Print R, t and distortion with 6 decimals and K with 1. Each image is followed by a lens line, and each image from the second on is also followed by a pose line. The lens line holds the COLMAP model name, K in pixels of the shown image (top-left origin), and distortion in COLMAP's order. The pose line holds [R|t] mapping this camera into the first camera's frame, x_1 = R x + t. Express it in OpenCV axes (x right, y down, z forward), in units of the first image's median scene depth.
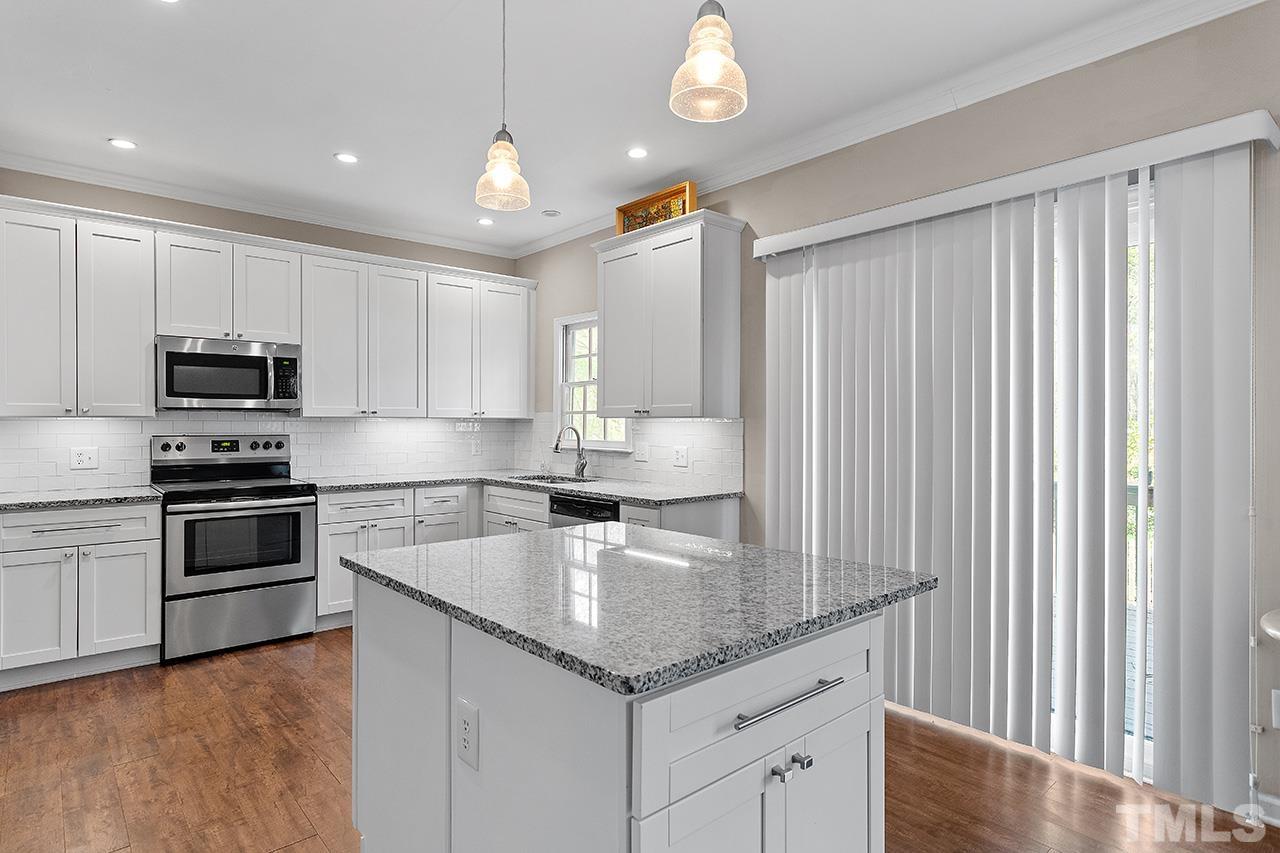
lens RADIAL K [[676.3, 0, 640.0], [0, 676.3, 426.5], [0, 0, 1]] dist [-0.003400, 0.001472]
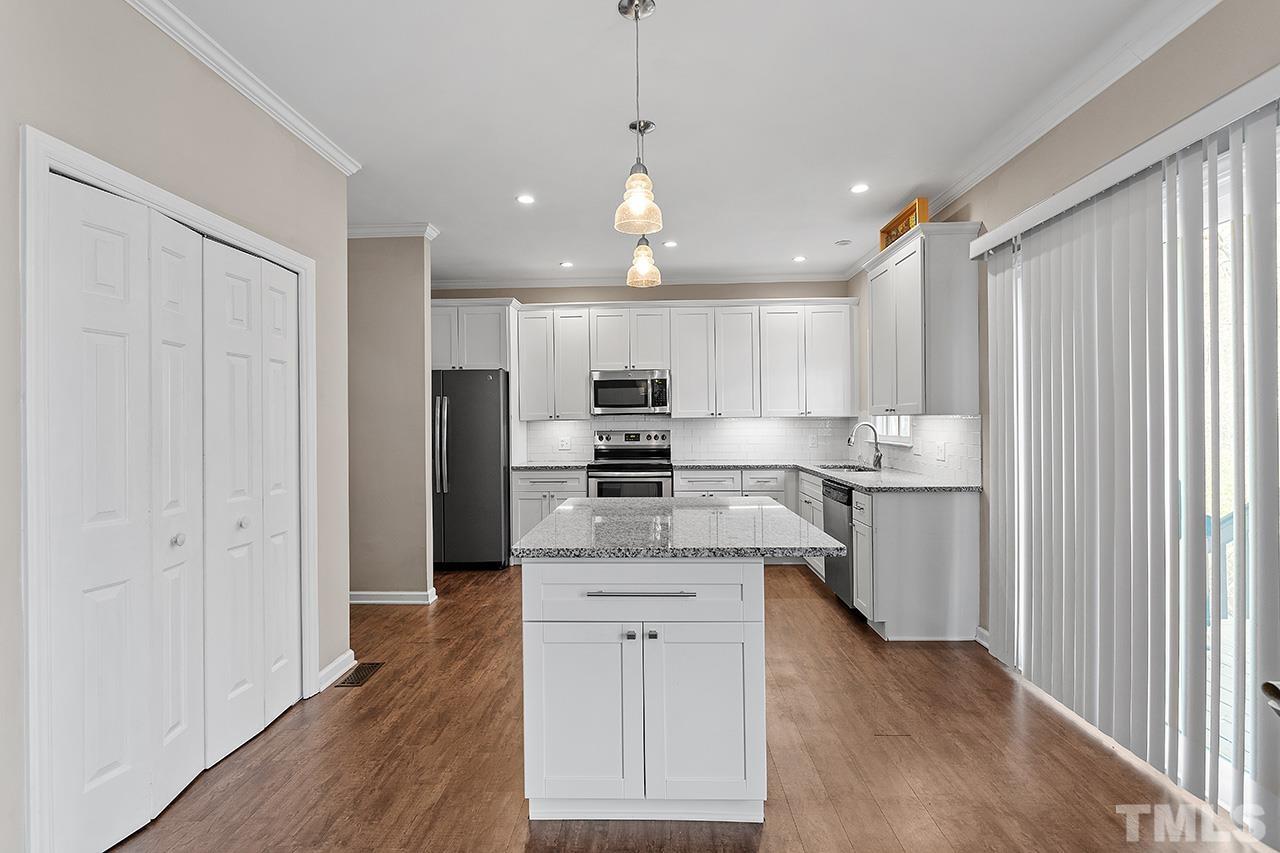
lens RADIAL K [[606.4, 0, 638.4], [0, 606.4, 424.1], [0, 0, 1]] dist [0.000625, 0.000167]
pose [[0.729029, -0.005893, -0.684457, 0.373632], [0.007166, 0.999974, -0.000977, -0.000760], [0.684445, -0.004193, 0.729052, -0.020275]]
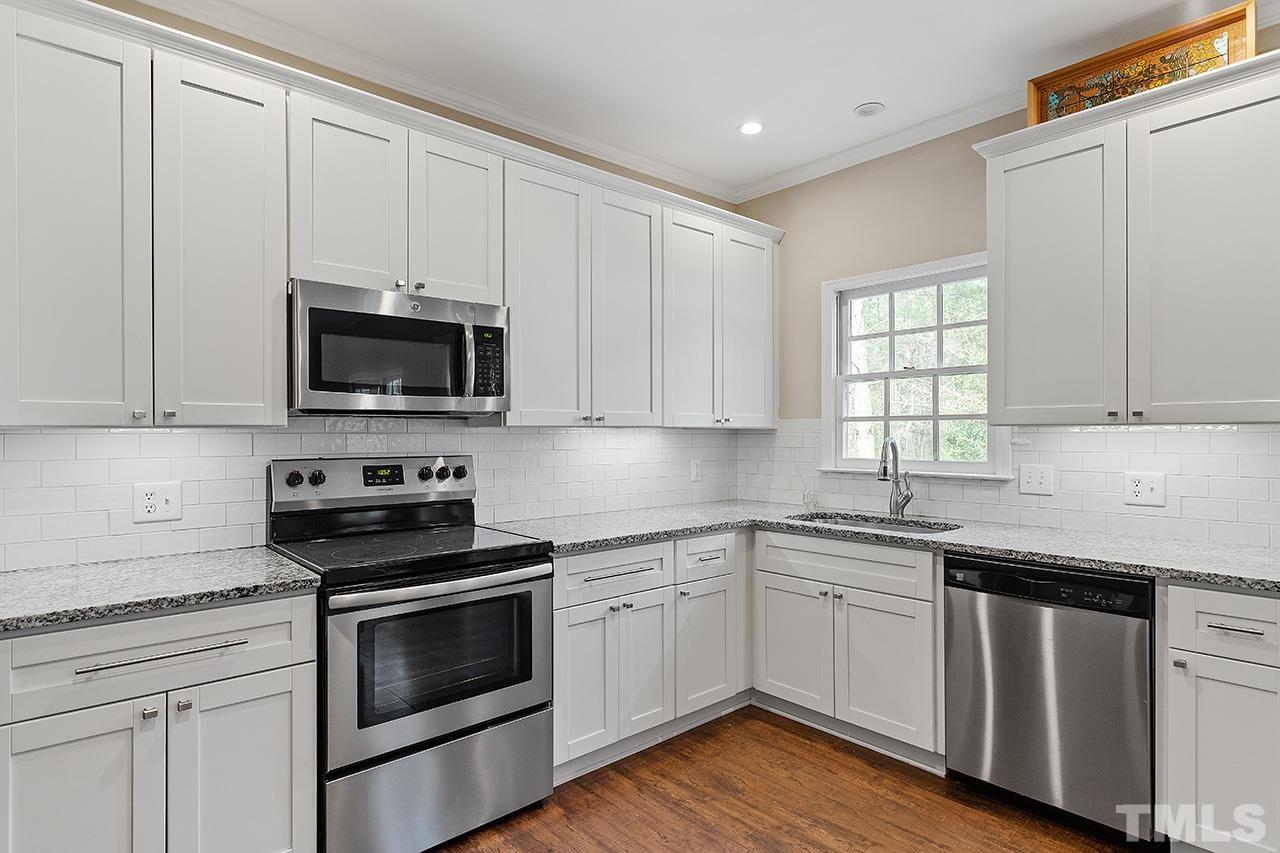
lens RADIAL K [[674.2, 0, 654.4], [0, 674.2, 434.5], [0, 0, 1]] dist [-0.004784, -0.000495]
pose [[0.999937, -0.004820, 0.010106, -0.390738], [0.004874, 0.999974, -0.005285, -0.003096], [-0.010081, 0.005334, 0.999935, 0.412073]]
